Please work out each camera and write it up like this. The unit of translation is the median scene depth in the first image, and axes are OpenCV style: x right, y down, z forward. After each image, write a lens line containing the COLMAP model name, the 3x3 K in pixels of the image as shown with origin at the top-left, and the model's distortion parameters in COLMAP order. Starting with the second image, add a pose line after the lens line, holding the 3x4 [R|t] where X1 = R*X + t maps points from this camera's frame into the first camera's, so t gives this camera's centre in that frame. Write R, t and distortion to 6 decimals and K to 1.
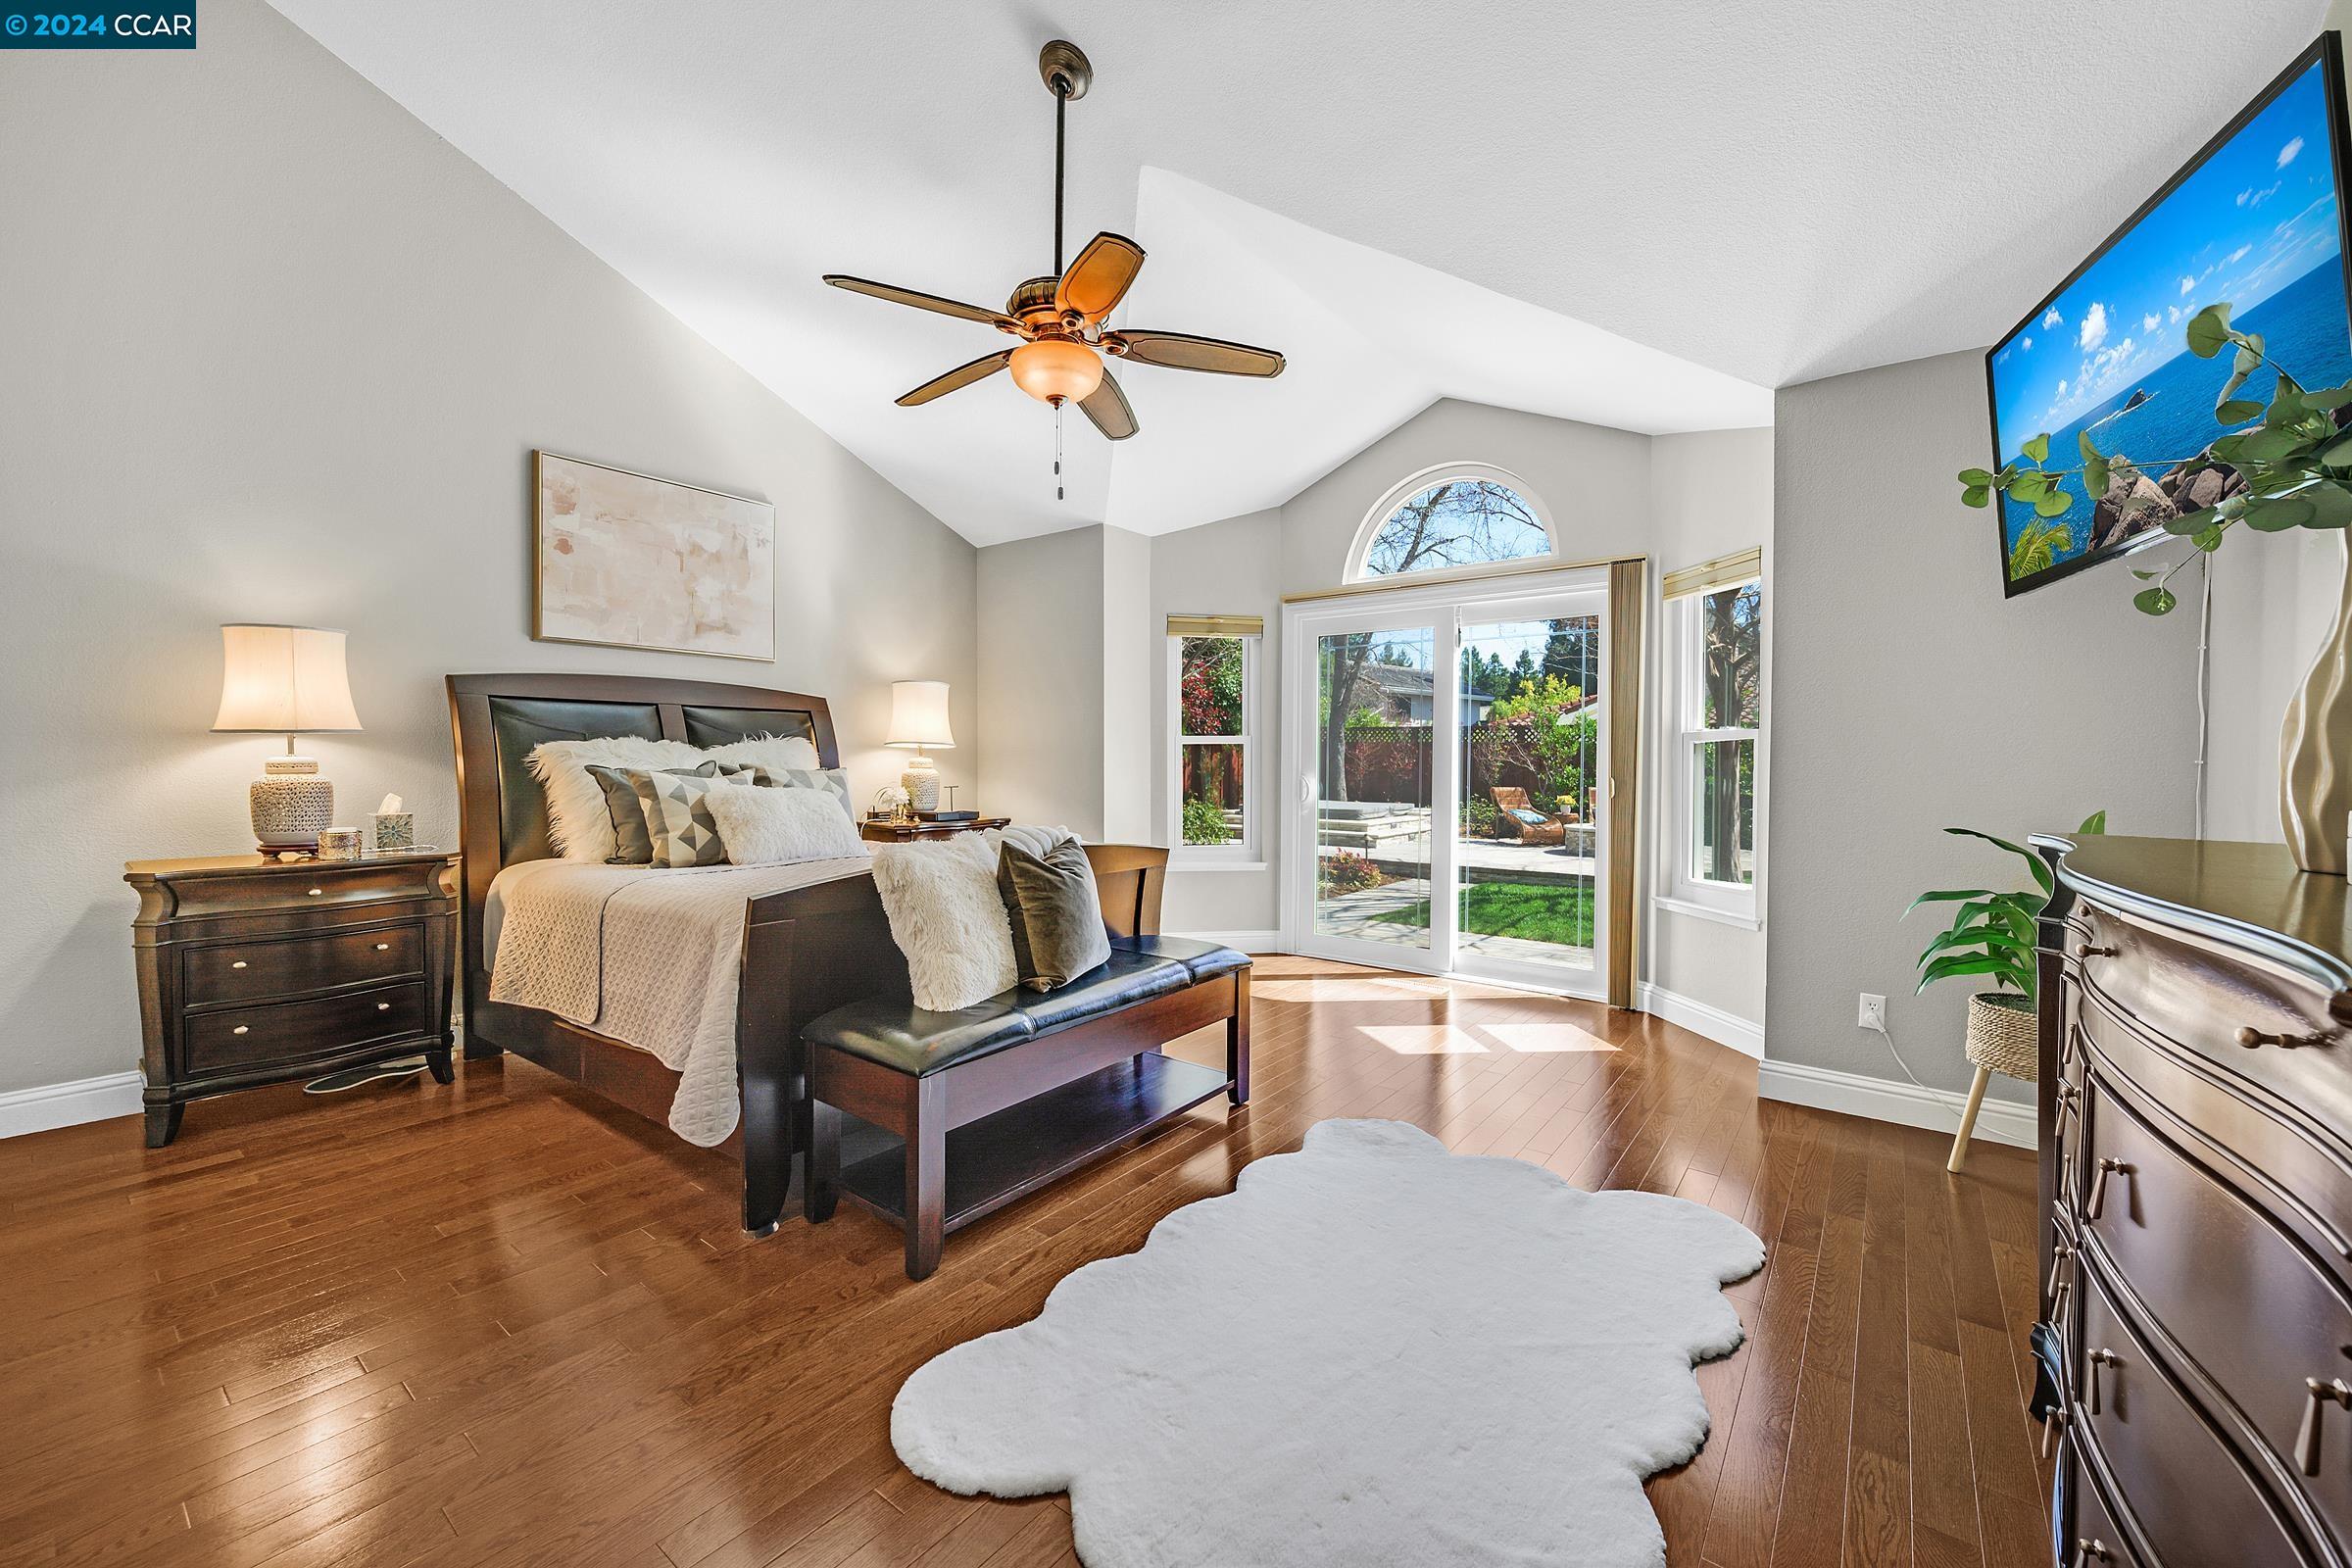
lens RADIAL K [[933.6, 0, 1171.7], [0, 933.6, 780.1], [0, 0, 1]] dist [-0.000515, 0.000180]
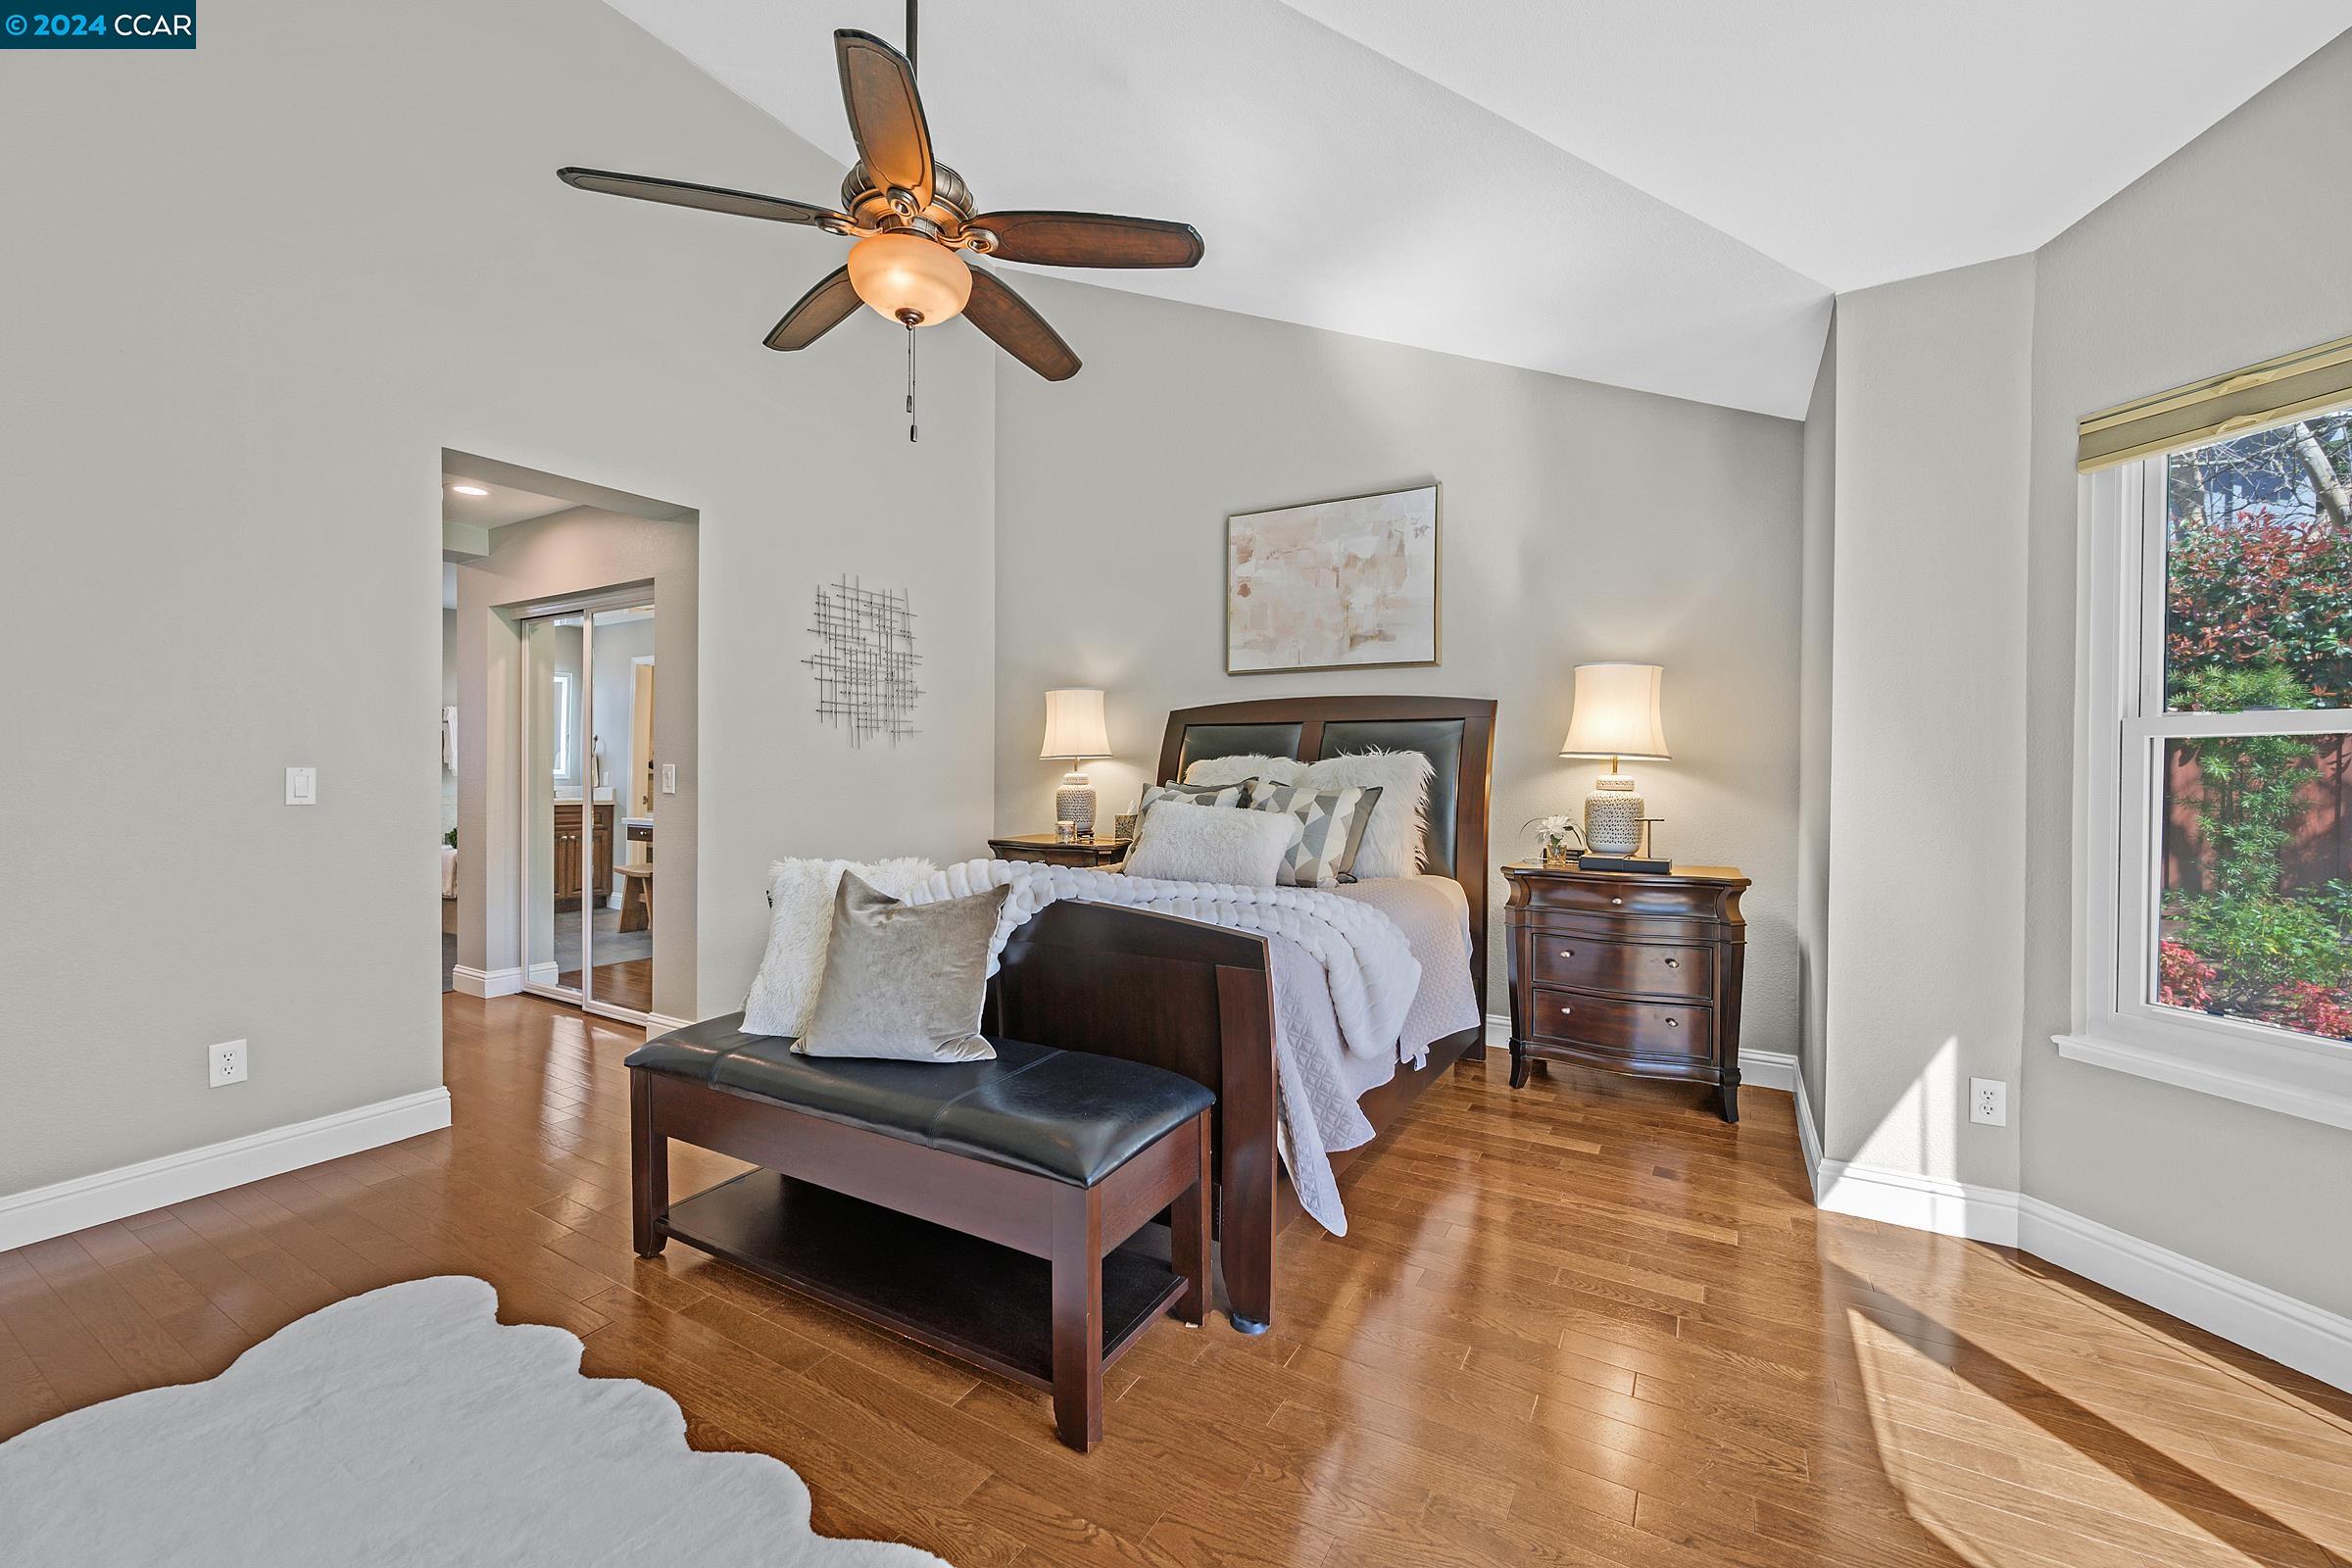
lens RADIAL K [[933.6, 0, 1174.0], [0, 933.6, 773.0], [0, 0, 1]] dist [-0.000515, 0.000180]
pose [[0.108641, -0.003873, -0.994073, 0.428408], [-0.031737, 0.999469, -0.007362, -0.013744], [0.993574, 0.032348, 0.108461, 0.714091]]
